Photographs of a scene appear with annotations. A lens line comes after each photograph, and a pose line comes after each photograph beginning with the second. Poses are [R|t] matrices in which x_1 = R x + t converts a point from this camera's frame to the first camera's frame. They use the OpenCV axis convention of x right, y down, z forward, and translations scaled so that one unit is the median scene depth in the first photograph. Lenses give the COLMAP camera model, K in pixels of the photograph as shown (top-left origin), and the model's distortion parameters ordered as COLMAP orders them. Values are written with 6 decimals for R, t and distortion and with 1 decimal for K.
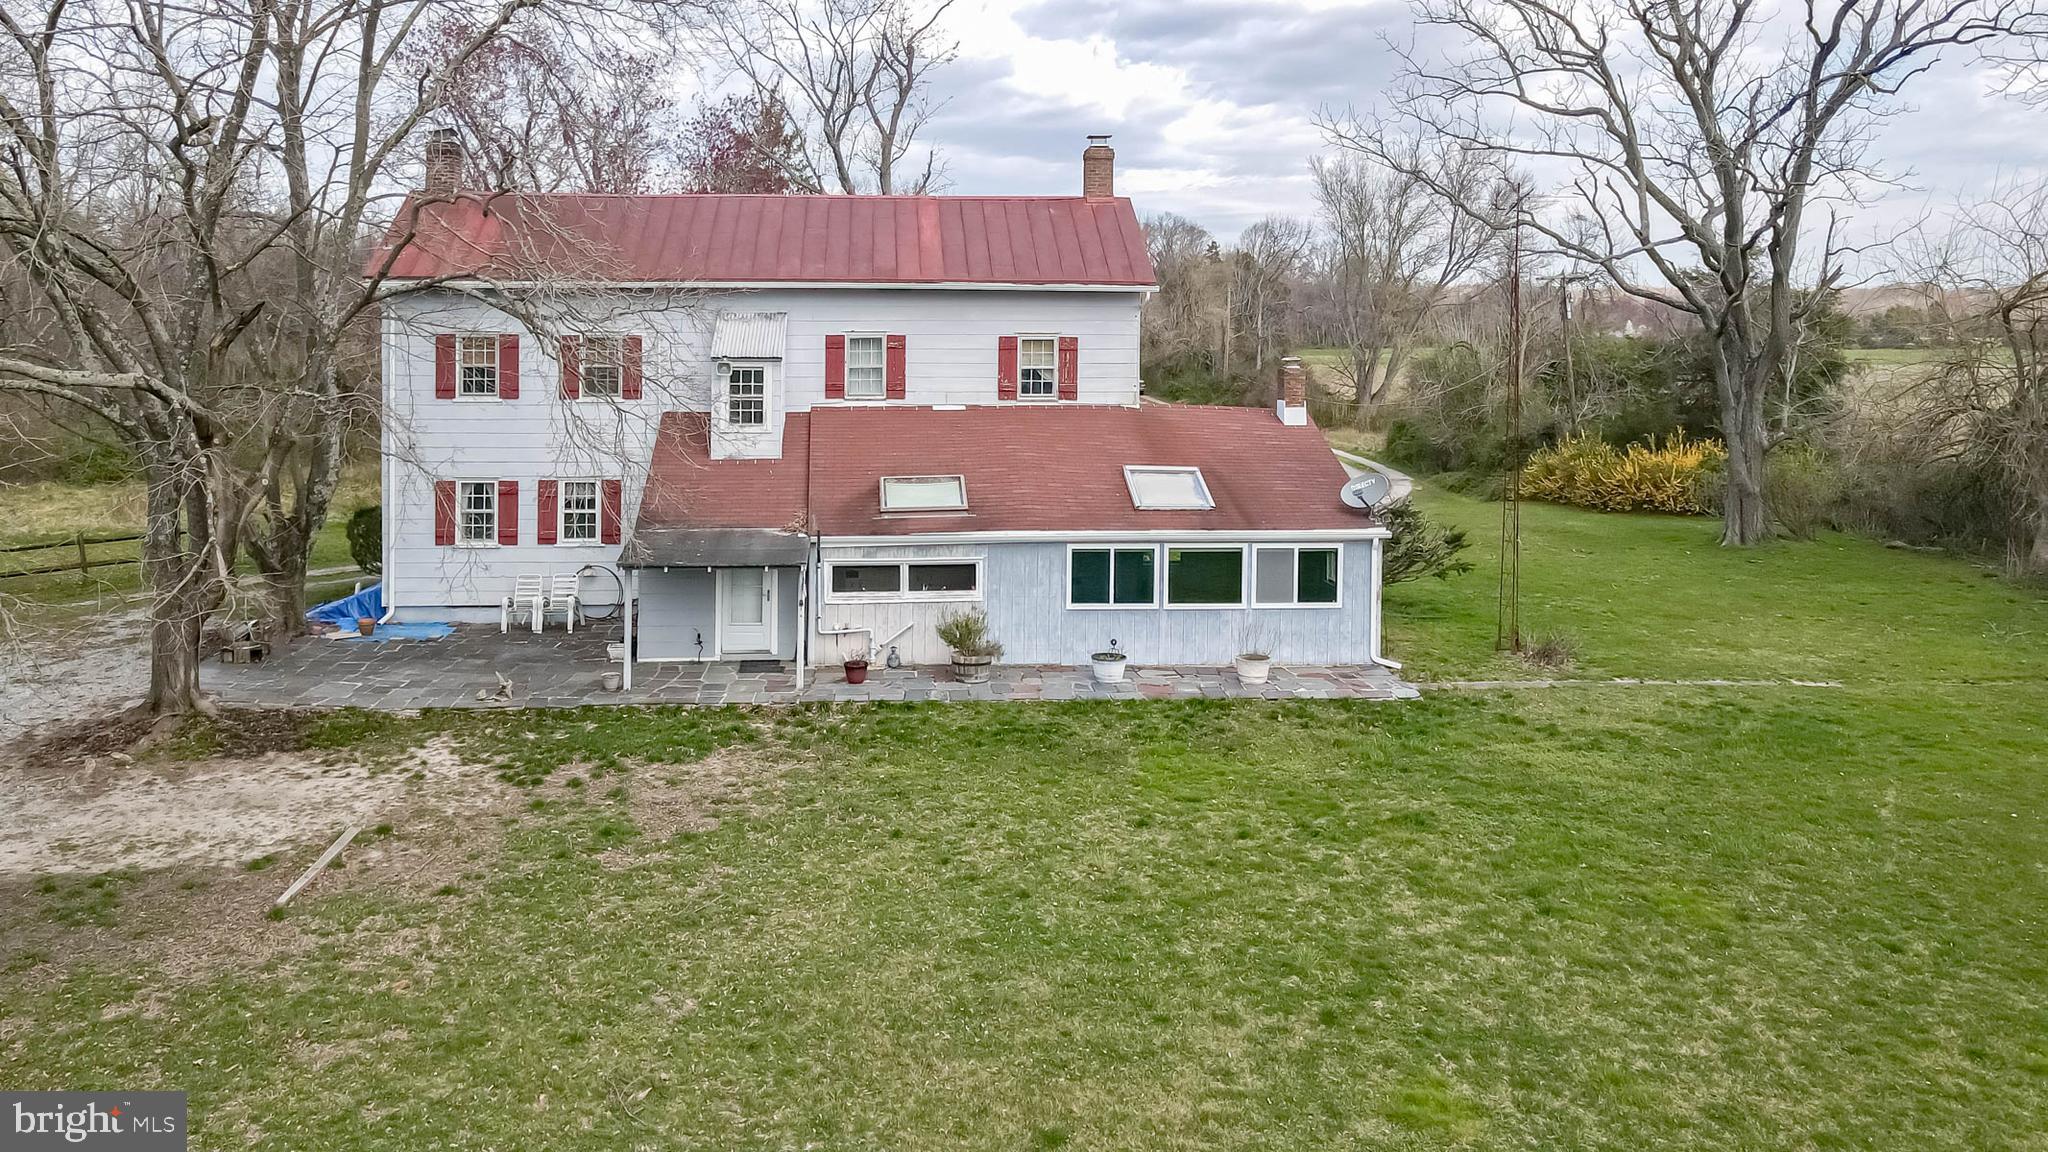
lens RADIAL K [[1553.0, 0, 1049.4], [0, 1553.0, 400.4], [0, 0, 1]] dist [0.000811, 0.004360]
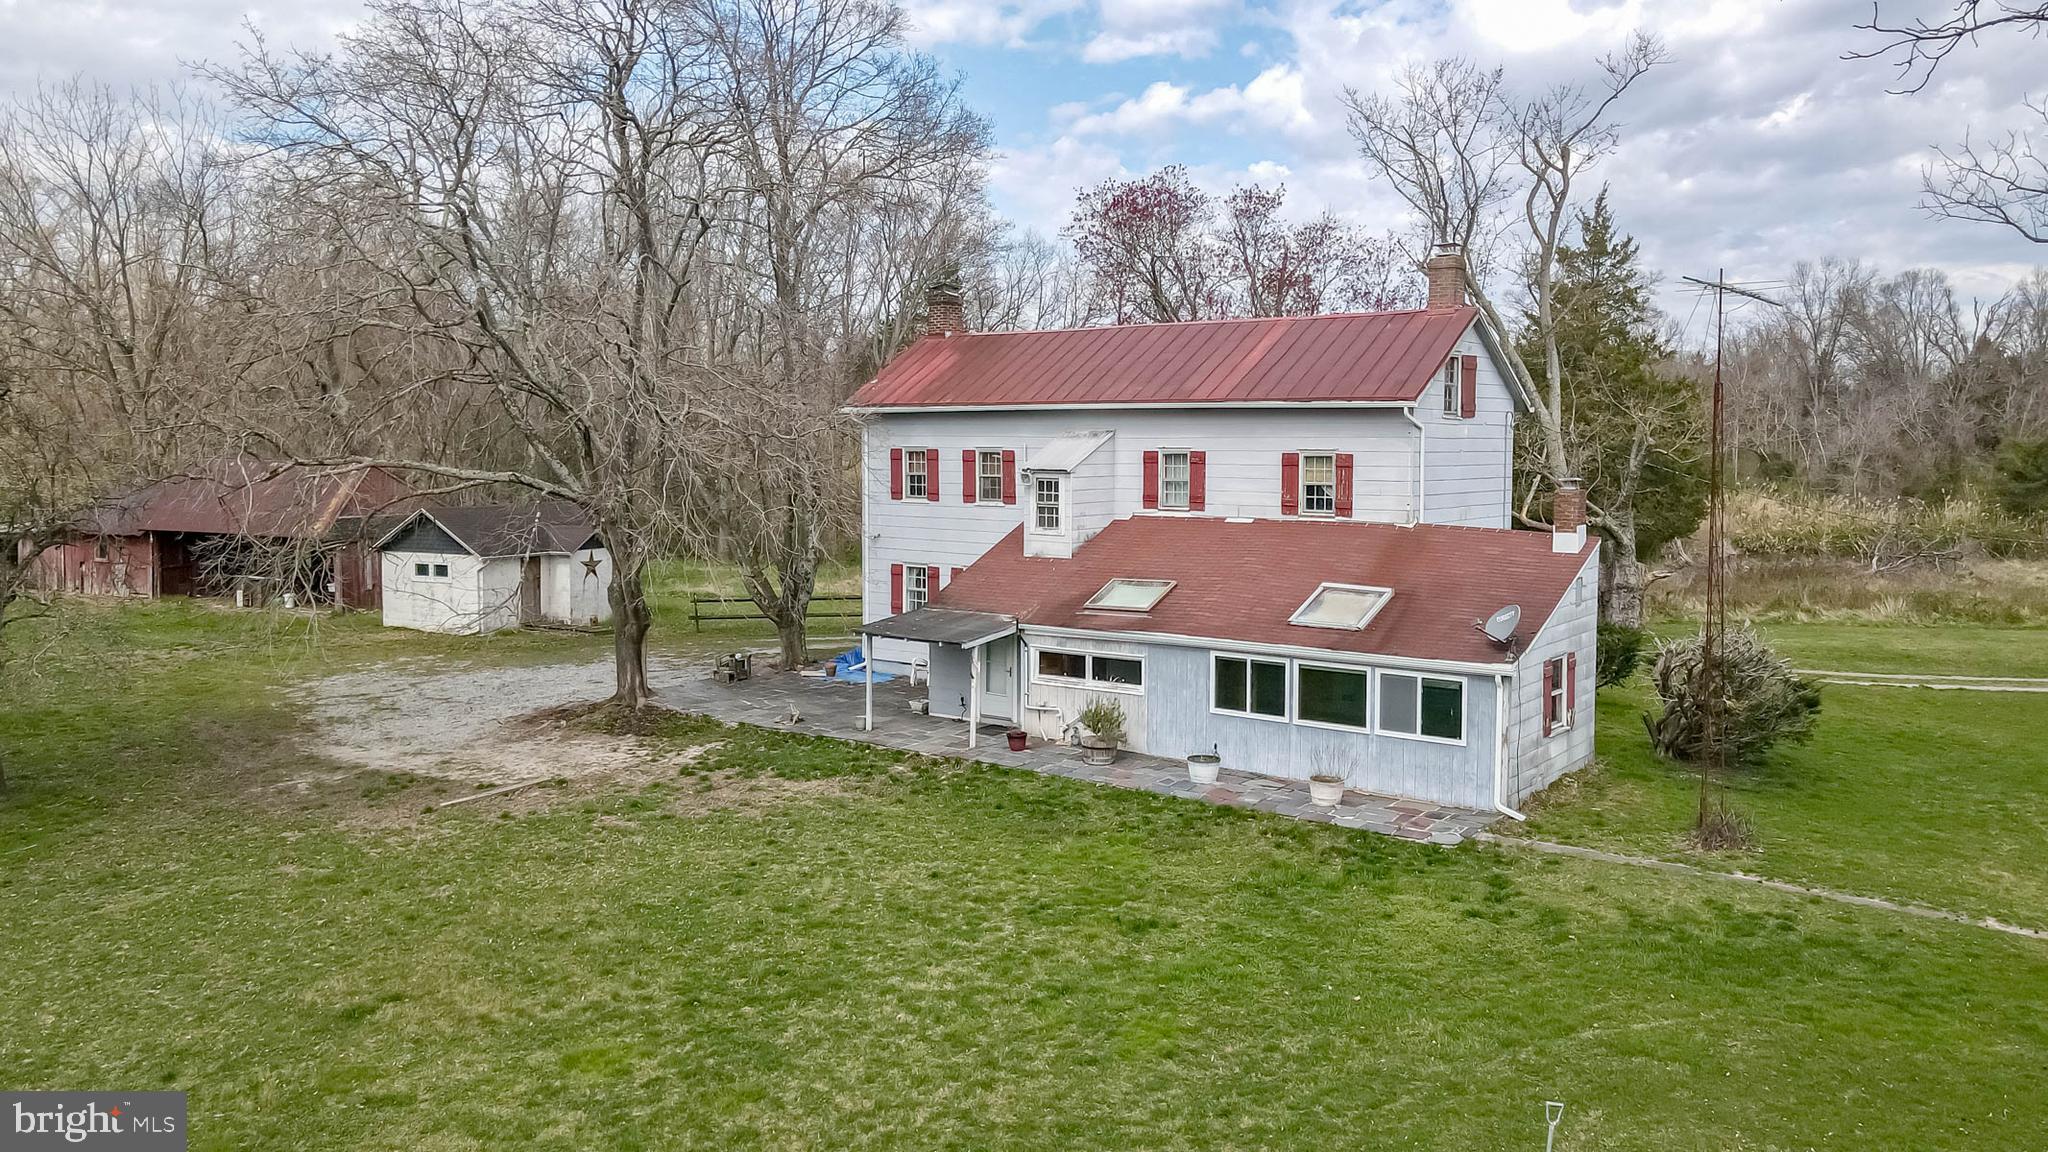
lens RADIAL K [[1553.0, 0, 1035.9], [0, 1553.0, 564.7], [0, 0, 1]] dist [0.000811, 0.004360]
pose [[0.745078, 0.052271, -0.664926, 0.610179], [-0.033059, 0.998593, 0.041457, -0.004783], [0.666157, -0.008907, 0.745758, 0.138109]]
